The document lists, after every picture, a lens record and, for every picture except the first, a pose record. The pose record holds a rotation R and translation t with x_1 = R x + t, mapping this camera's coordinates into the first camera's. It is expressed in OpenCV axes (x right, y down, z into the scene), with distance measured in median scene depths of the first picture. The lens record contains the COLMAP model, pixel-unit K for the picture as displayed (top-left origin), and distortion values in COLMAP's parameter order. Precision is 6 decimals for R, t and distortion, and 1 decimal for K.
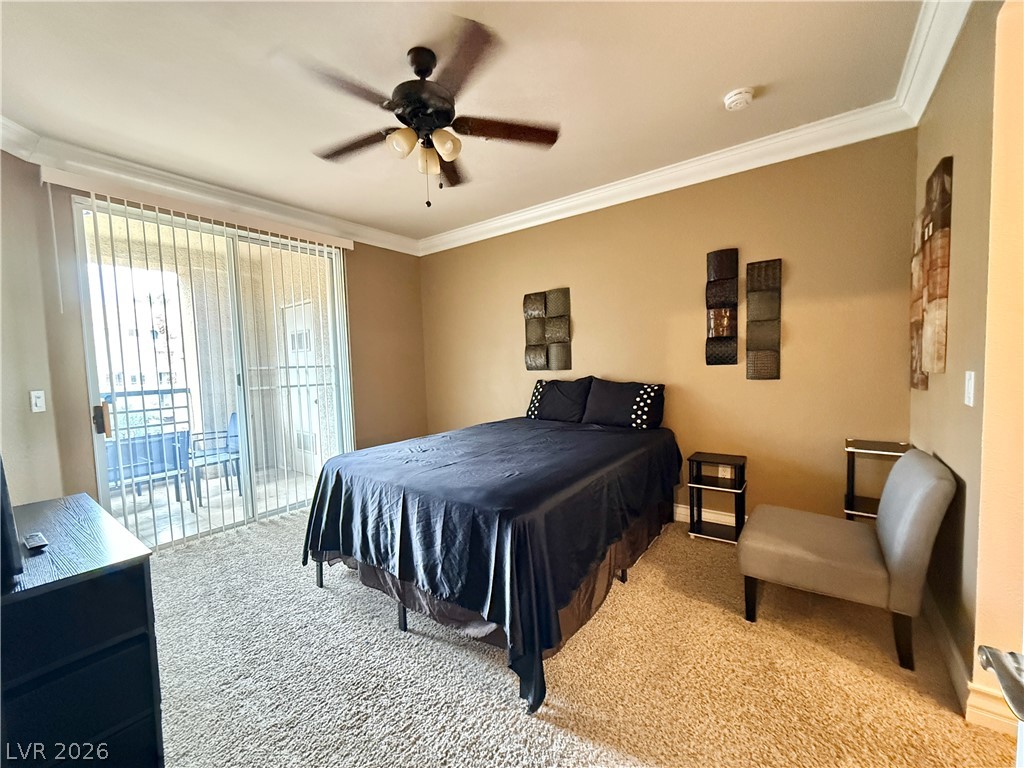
lens RADIAL K [[408.8, 0, 516.6], [0, 408.8, 386.2], [0, 0, 1]] dist [-0.001004, 0.000496]
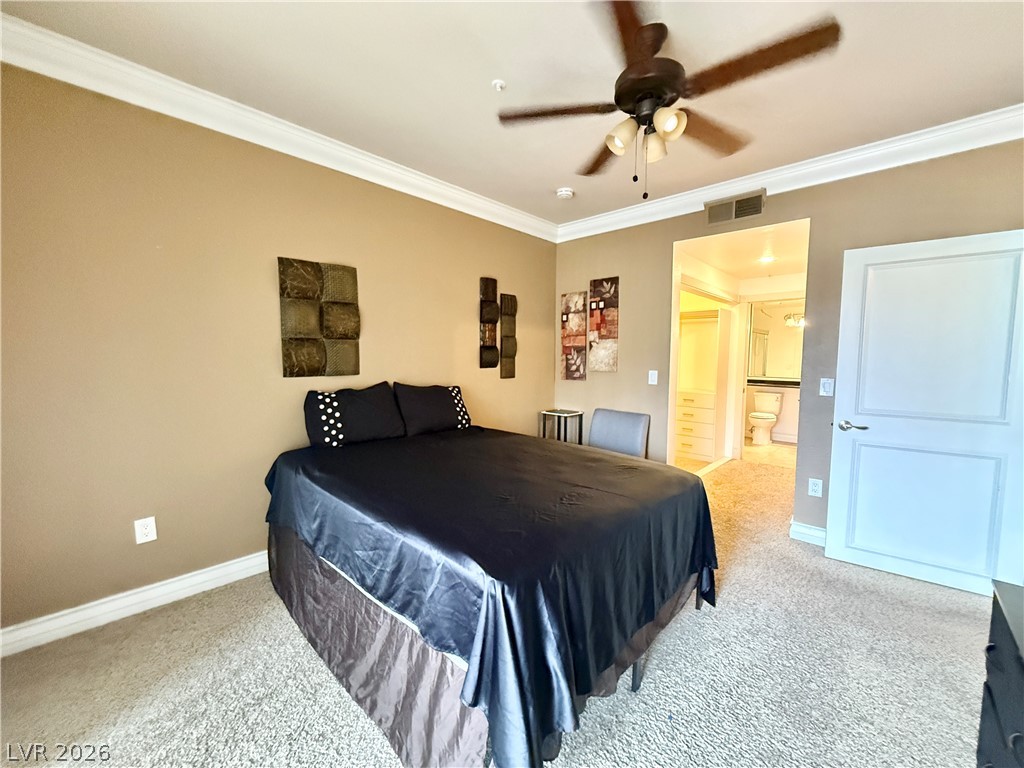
lens RADIAL K [[408.8, 0, 516.6], [0, 408.8, 386.2], [0, 0, 1]] dist [-0.001004, 0.000496]
pose [[0.116363, -0.045331, 0.992172, -0.756309], [0.056033, 0.997667, 0.039010, -0.040261], [-0.991625, 0.051055, 0.118632, 0.764494]]
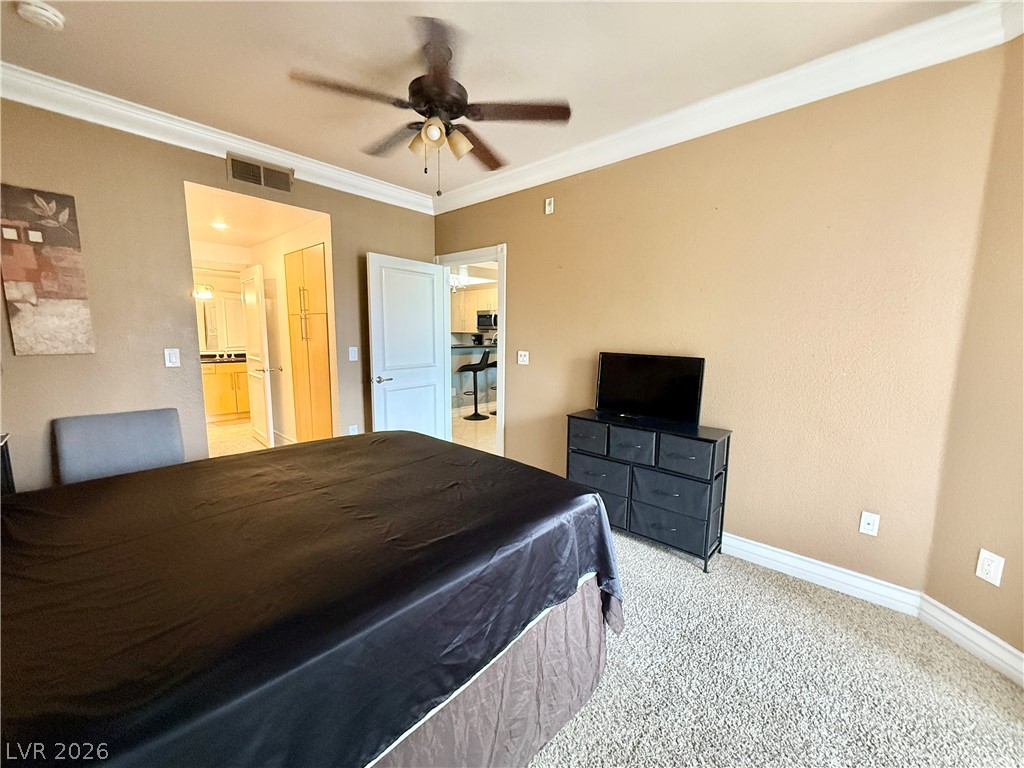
lens RADIAL K [[408.8, 0, 516.6], [0, 408.8, 386.2], [0, 0, 1]] dist [-0.001004, 0.000496]
pose [[-0.995529, 0.005612, 0.094286, -0.325404], [0.023578, 0.981396, 0.190543, -0.091504], [-0.091463, 0.191914, -0.977141, 1.361439]]
